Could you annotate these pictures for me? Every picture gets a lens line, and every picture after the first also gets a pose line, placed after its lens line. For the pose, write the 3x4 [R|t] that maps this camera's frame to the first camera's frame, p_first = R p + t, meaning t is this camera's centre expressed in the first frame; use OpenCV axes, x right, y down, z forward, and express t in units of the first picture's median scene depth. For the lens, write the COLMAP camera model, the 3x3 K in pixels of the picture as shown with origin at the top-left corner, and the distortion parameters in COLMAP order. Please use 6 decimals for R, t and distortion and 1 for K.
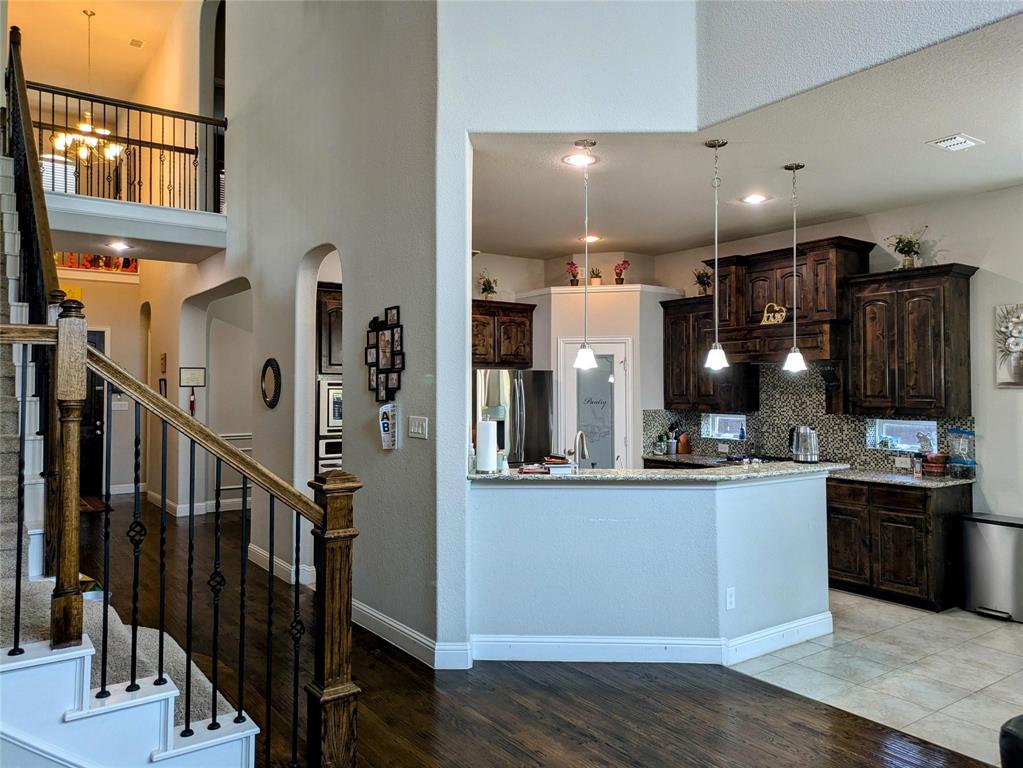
lens RADIAL K [[751.7, 0, 520.5], [0, 751.7, 375.7], [0, 0, 1]] dist [0.051403, -0.024714]
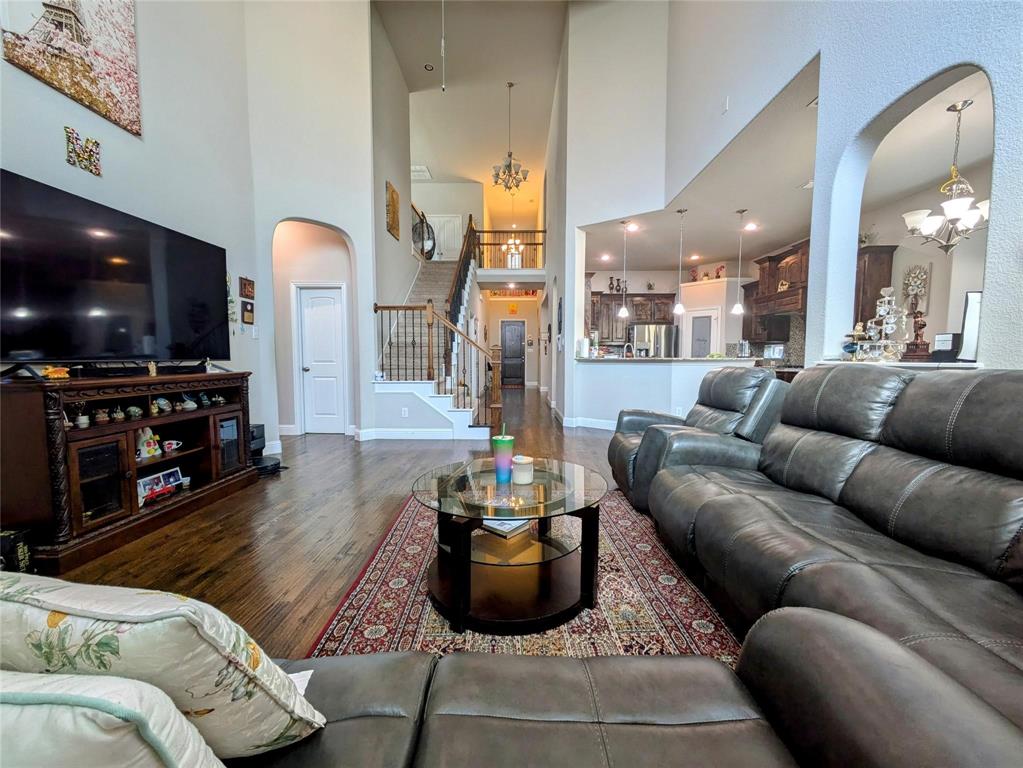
lens RADIAL K [[405.4, 0, 515.5], [0, 405.4, 385.0], [0, 0, 1]] dist [0.001330, -0.000047]
pose [[0.805471, 0.042058, -0.591141, 0.395951], [0.010554, 0.996302, 0.085266, 0.065658], [0.592541, -0.074918, 0.802049, -0.190986]]
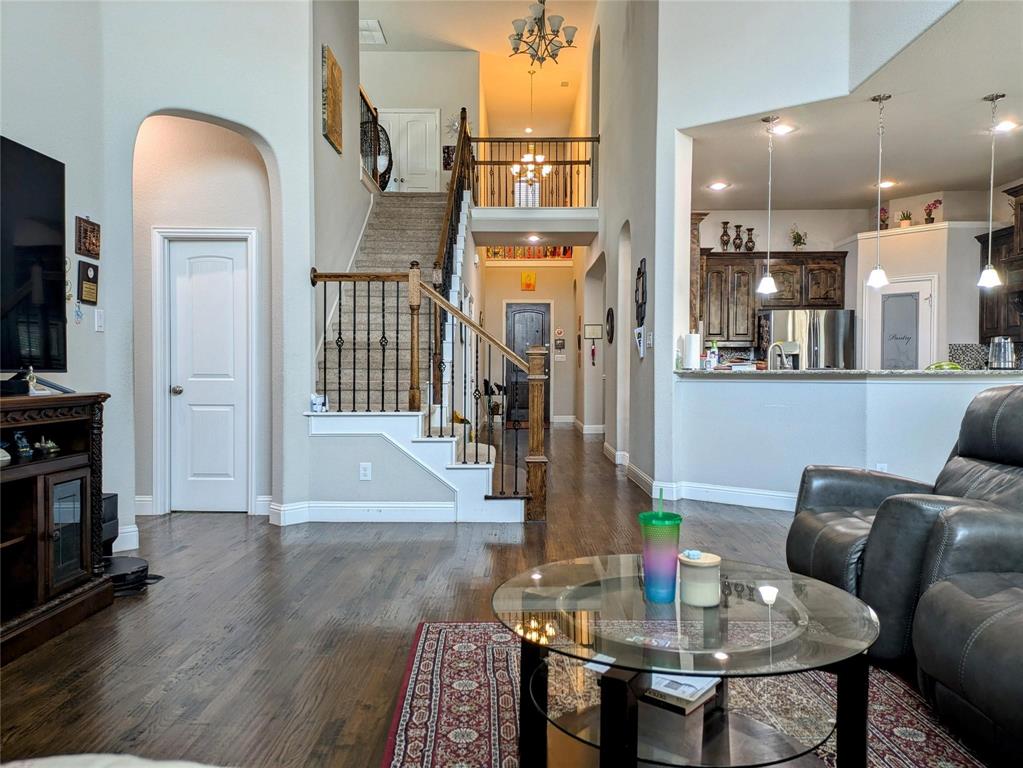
lens RADIAL K [[751.7, 0, 511.8], [0, 751.7, 384.9], [0, 0, 1]] dist [0.051403, -0.024714]
pose [[0.804829, 0.013729, -0.593348, 0.342752], [0.008839, 0.999344, 0.035112, 0.068134], [0.593441, -0.033503, 0.804180, -0.225153]]
